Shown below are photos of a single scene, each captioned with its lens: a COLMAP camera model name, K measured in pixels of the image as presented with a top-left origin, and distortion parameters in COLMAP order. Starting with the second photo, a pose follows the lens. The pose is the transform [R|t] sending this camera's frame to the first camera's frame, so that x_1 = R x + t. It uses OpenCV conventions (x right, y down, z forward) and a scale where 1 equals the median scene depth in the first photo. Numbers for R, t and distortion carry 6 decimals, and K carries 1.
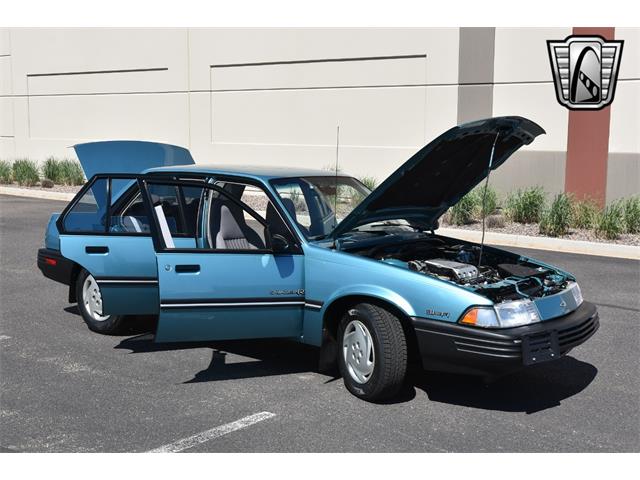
lens RADIAL K [[830.0, 0, 320.0], [0, 830.0, 240.0], [0, 0, 1]] dist [0.018835, 0.060841]
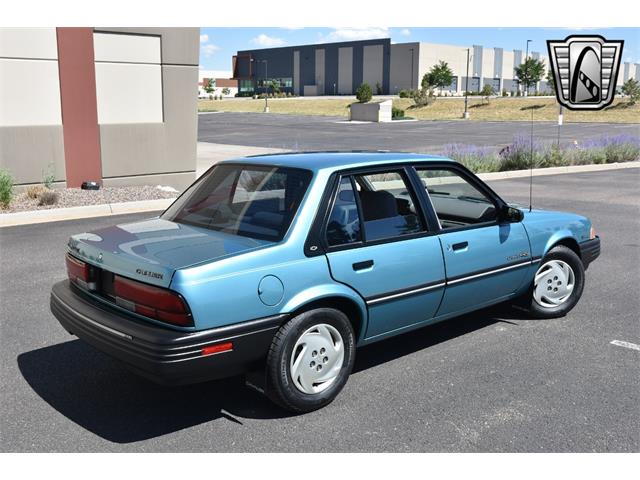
lens RADIAL K [[663.0, 0, 320.0], [0, 663.0, 240.0], [0, 0, 1]] dist [-0.052742, 0.023319]
pose [[0.206543, -0.206911, 0.956309, -0.984804], [0.129936, 0.974528, 0.182790, -0.164438], [-0.969771, 0.086505, 0.228167, 1.105956]]
